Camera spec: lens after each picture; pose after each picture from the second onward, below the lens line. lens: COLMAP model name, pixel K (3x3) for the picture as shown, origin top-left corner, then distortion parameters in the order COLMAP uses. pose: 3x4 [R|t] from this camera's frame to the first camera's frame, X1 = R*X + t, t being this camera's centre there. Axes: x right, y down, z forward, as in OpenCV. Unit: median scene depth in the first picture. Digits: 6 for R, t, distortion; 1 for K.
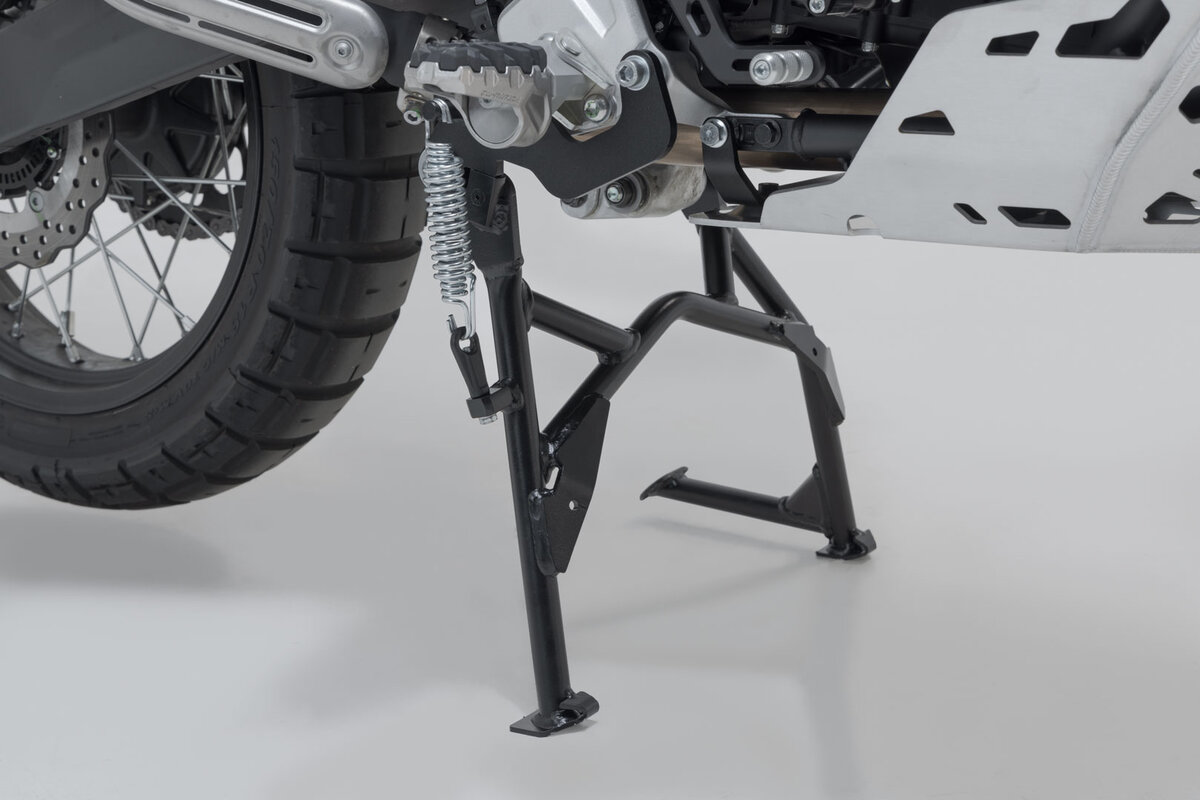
lens RADIAL K [[2120.8, 0, 602.0], [0, 2120.8, 374.8], [0, 0, 1]] dist [0.047291, 0.195082]
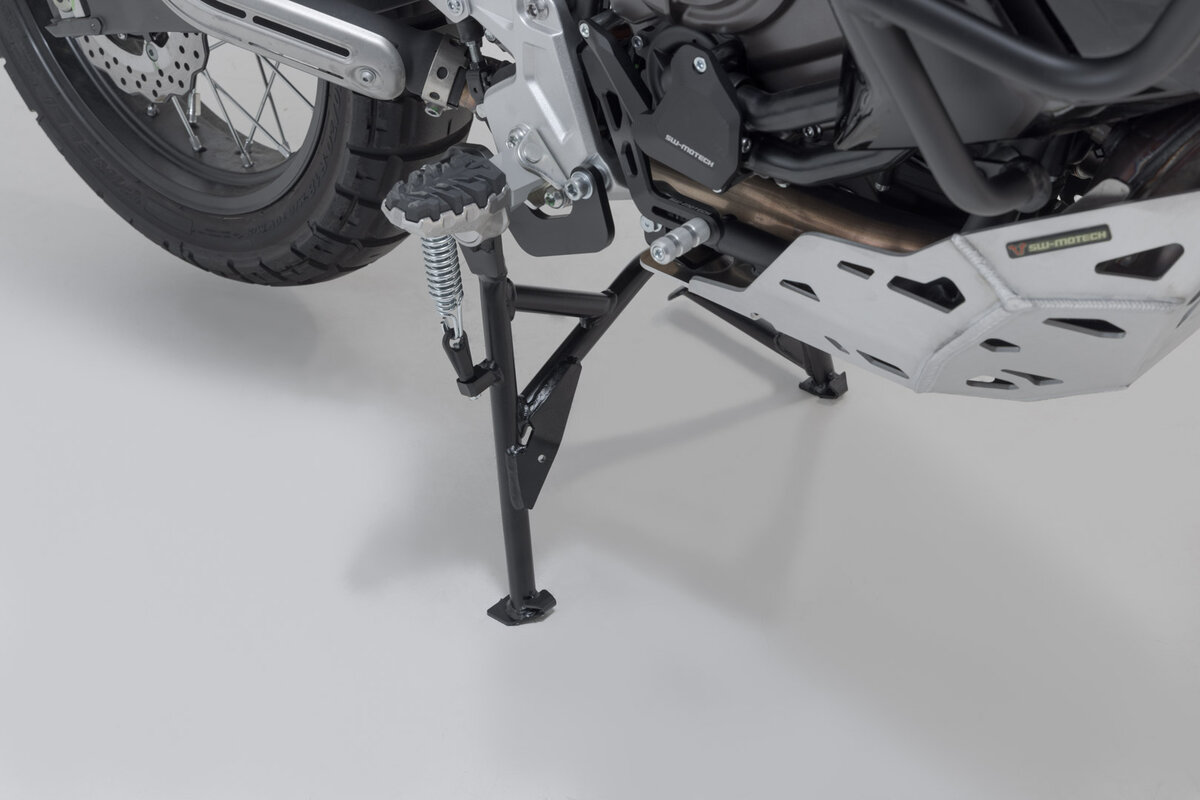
lens RADIAL K [[2120.8, 0, 602.0], [0, 2120.8, 374.8], [0, 0, 1]] dist [0.047291, 0.195082]
pose [[0.989022, 0.092571, -0.115174, 0.154714], [-0.042882, 0.925706, 0.375804, -0.437136], [0.141406, -0.366740, 0.919514, -0.125804]]
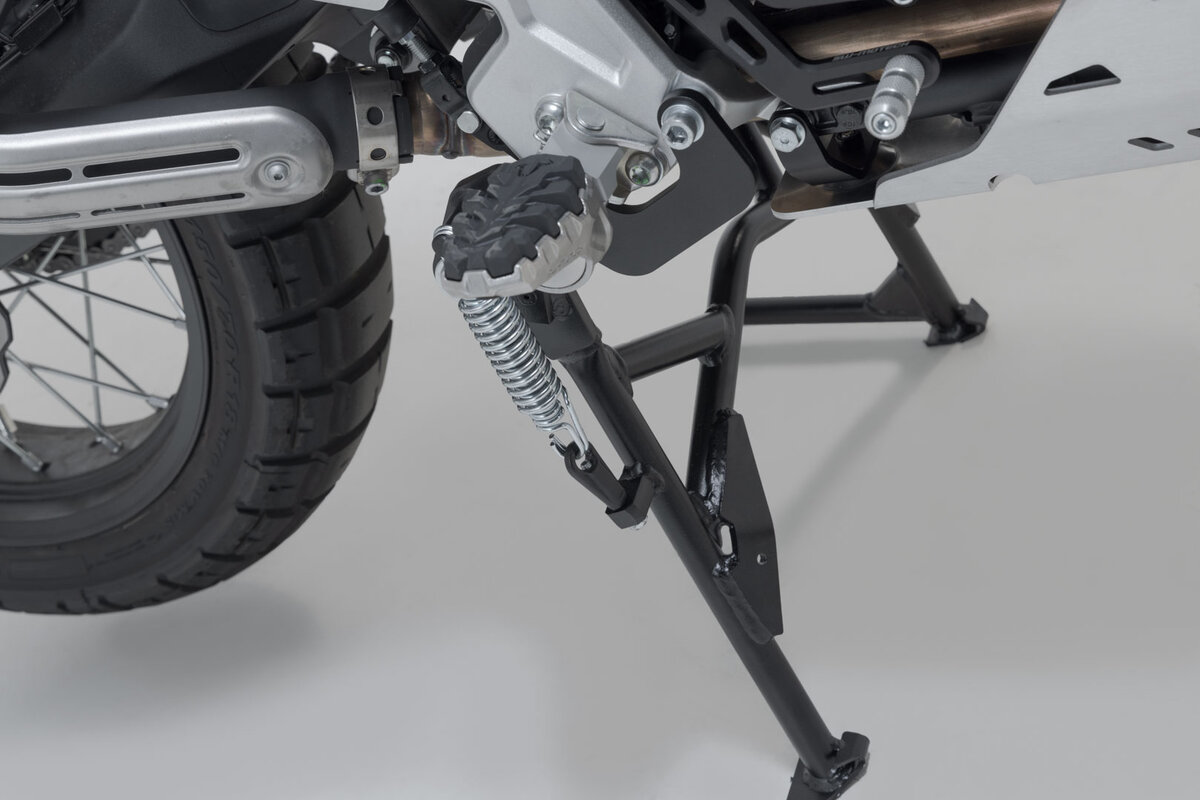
lens RADIAL K [[2120.8, 0, 602.0], [0, 2120.8, 374.8], [0, 0, 1]] dist [0.047291, 0.195082]
pose [[0.913712, -0.405517, 0.026204, -0.061446], [0.378291, 0.872374, 0.309613, -0.278055], [-0.148413, -0.272984, 0.950502, 0.208847]]
